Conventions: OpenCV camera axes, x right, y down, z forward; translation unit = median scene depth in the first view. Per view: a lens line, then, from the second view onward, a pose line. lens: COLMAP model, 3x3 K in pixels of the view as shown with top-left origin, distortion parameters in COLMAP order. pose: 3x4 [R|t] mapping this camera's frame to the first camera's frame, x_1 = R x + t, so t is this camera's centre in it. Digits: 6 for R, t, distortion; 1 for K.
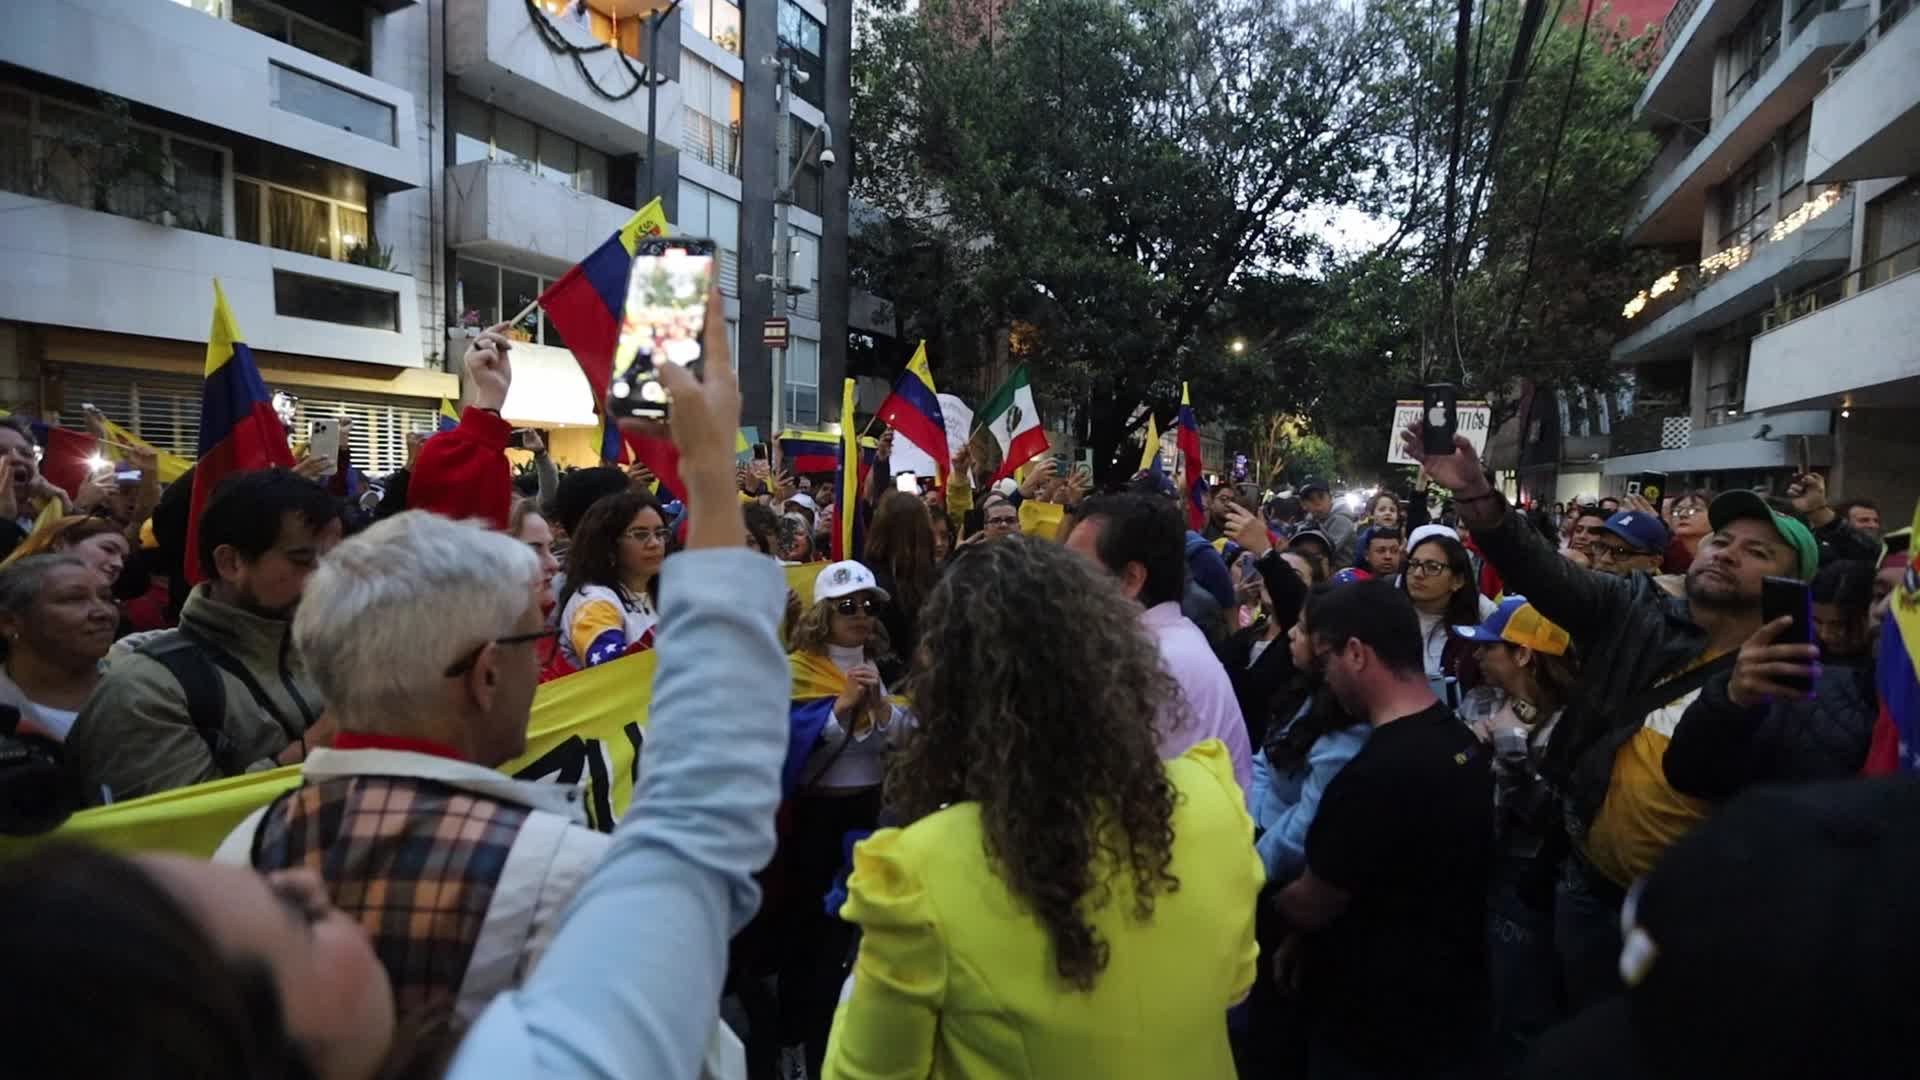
lens RADIAL K [[862.7, 0, 969.2], [0, 862.7, 537.9], [0, 0, 1]] dist [-0.035756, 0.010526]
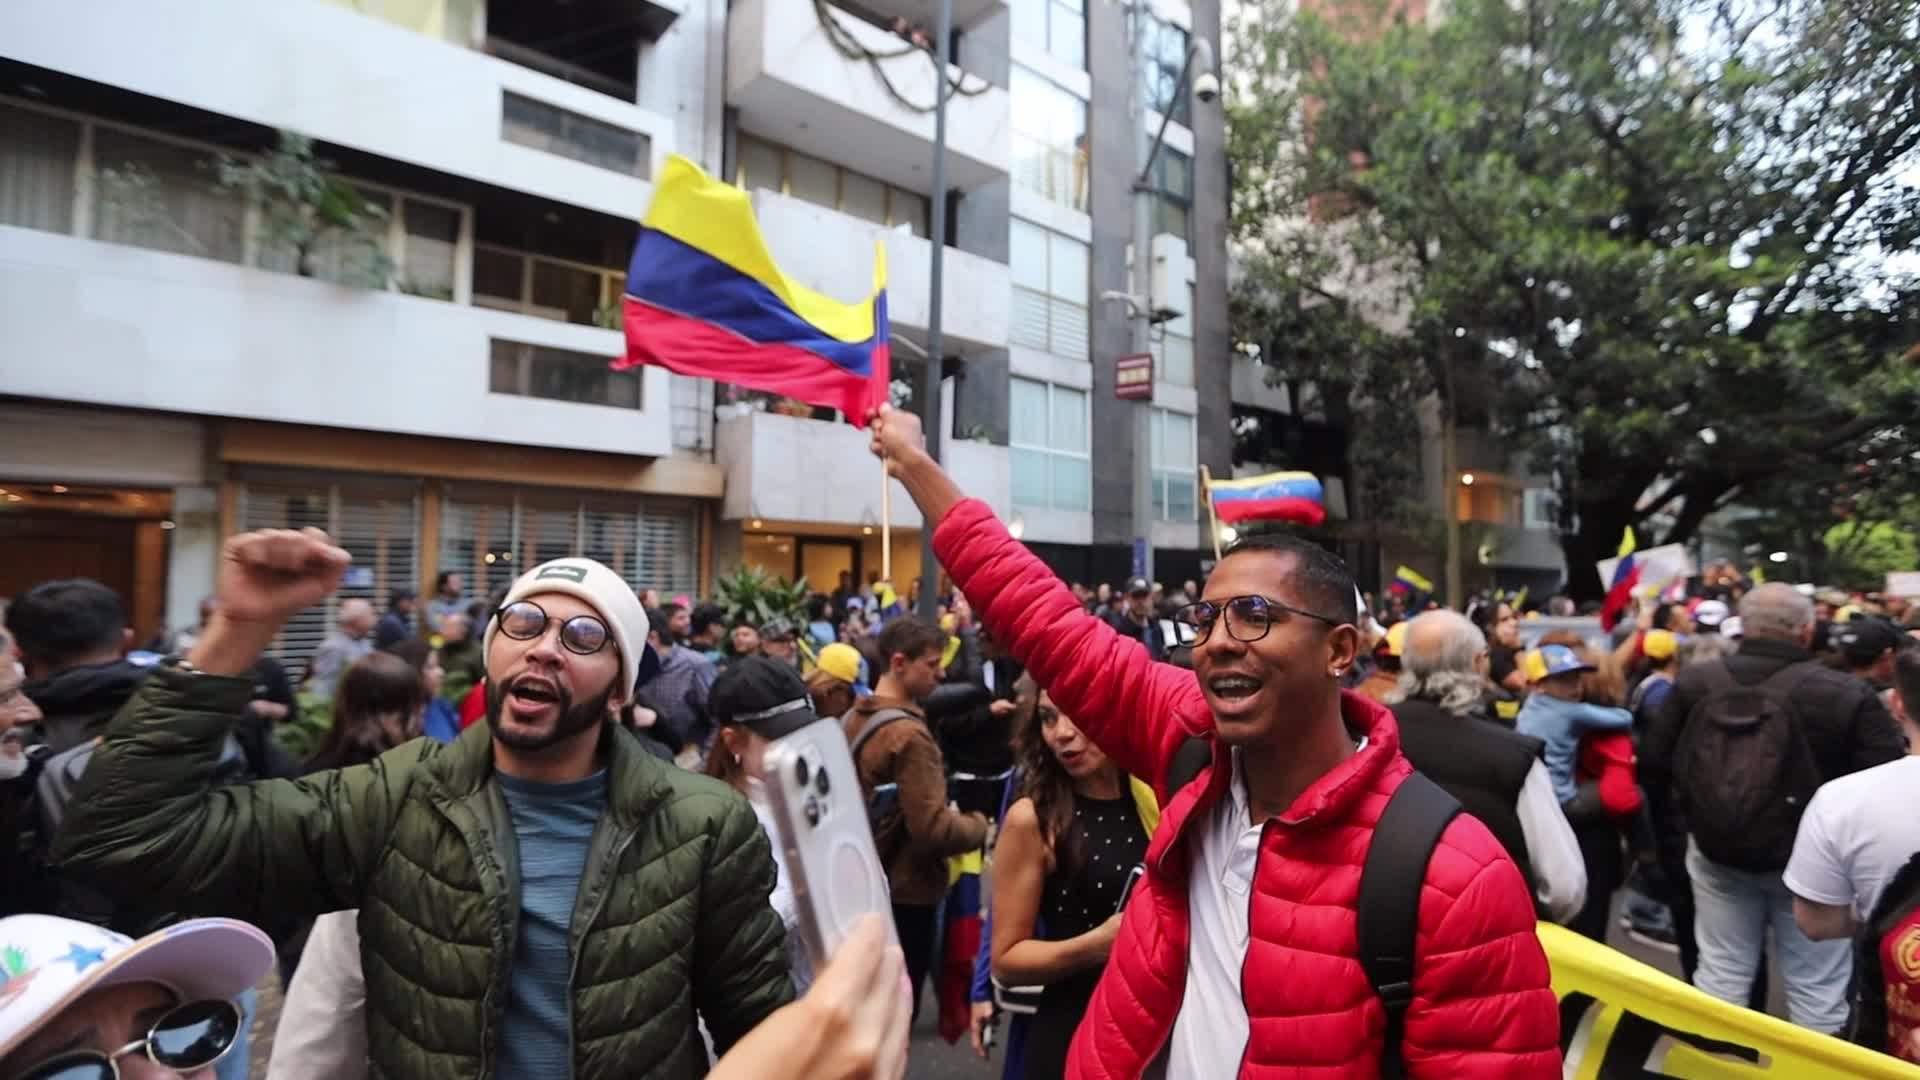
lens RADIAL K [[891.1, 0, 959.9], [0, 891.1, 527.2], [0, 0, 1]] dist [-0.039230, 0.011194]
pose [[0.909215, -0.046324, -0.413742, -0.063008], [-0.012683, 0.990247, -0.138743, -0.022811], [0.416133, 0.131395, 0.899760, 0.315342]]
